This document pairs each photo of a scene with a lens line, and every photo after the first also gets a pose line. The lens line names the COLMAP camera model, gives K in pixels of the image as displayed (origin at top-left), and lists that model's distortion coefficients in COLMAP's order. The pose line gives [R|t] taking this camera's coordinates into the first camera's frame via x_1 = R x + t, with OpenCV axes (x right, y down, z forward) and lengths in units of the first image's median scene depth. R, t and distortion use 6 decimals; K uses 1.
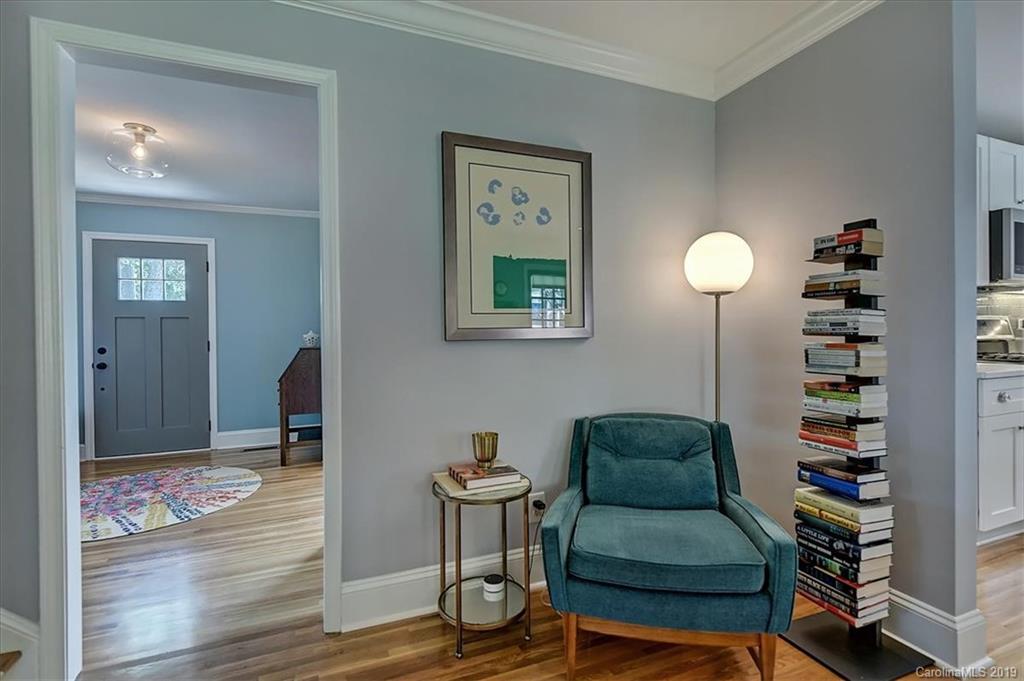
lens RADIAL K [[477.6, 0, 505.9], [0, 477.6, 337.3], [0, 0, 1]] dist [0.002415, -0.000490]
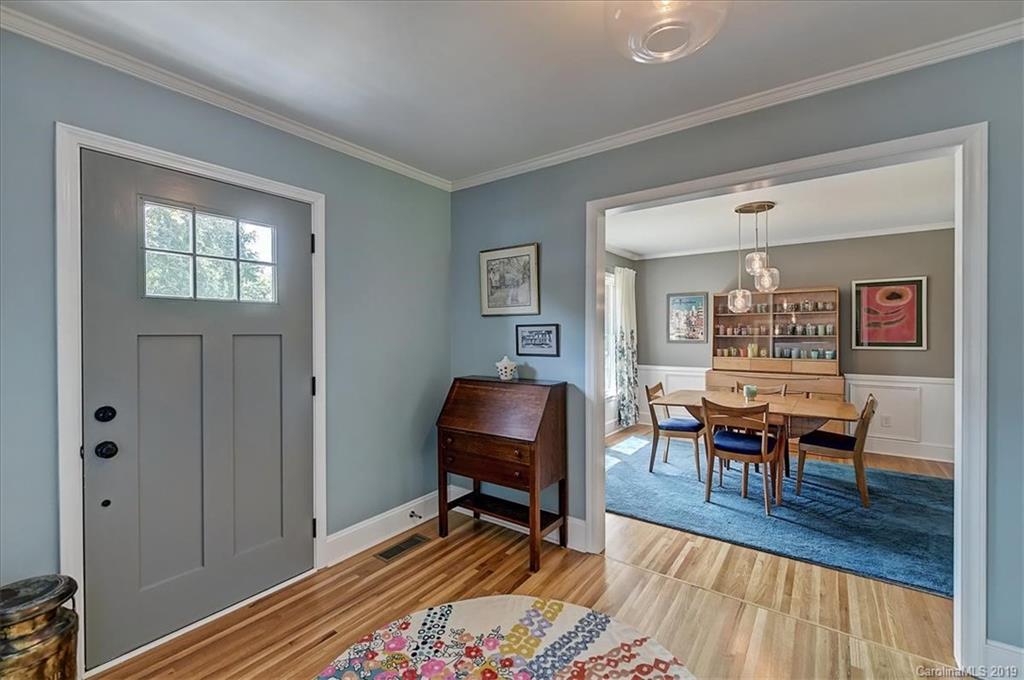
lens RADIAL K [[420.9, 0, 527.4], [0, 420.9, 335.5], [0, 0, 1]] dist [0.003959, -0.000671]
pose [[0.850951, 0.006604, 0.525204, -0.699209], [-0.001207, 0.999943, -0.010617, -0.036323], [-0.525244, 0.008401, 0.850910, 0.468579]]
